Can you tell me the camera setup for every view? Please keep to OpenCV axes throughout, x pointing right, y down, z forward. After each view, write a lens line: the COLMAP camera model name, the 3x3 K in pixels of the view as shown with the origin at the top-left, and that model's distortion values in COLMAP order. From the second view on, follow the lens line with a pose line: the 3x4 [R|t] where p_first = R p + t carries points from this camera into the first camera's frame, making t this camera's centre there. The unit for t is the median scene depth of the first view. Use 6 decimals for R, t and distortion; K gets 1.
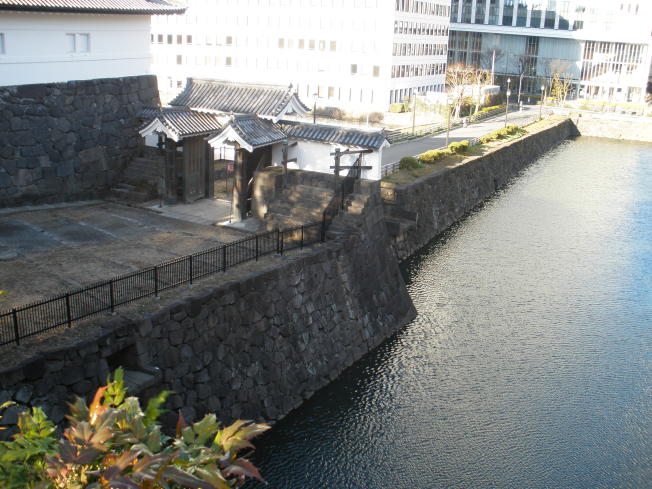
lens RADIAL K [[714.5, 0, 324.6], [0, 714.5, 223.8], [0, 0, 1]] dist [-0.330240, 0.474157]
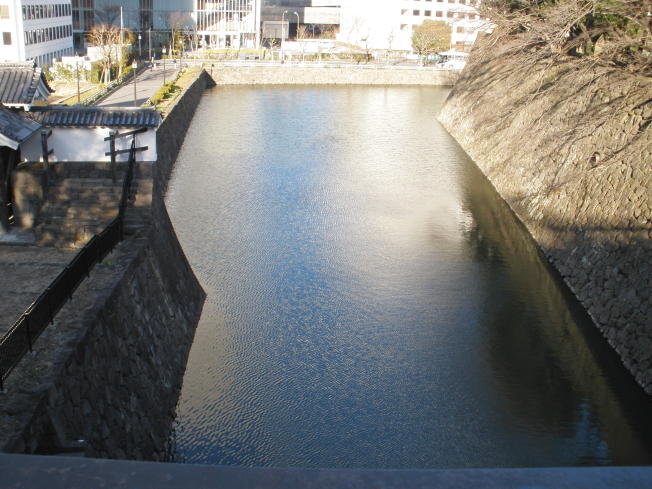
lens RADIAL K [[714.5, 0, 324.6], [0, 714.5, 223.8], [0, 0, 1]] dist [-0.330240, 0.474157]
pose [[0.823260, -0.182583, 0.537500, -0.234987], [0.146533, 0.983124, 0.109520, -0.046954], [-0.548426, -0.011402, 0.836121, 0.130552]]
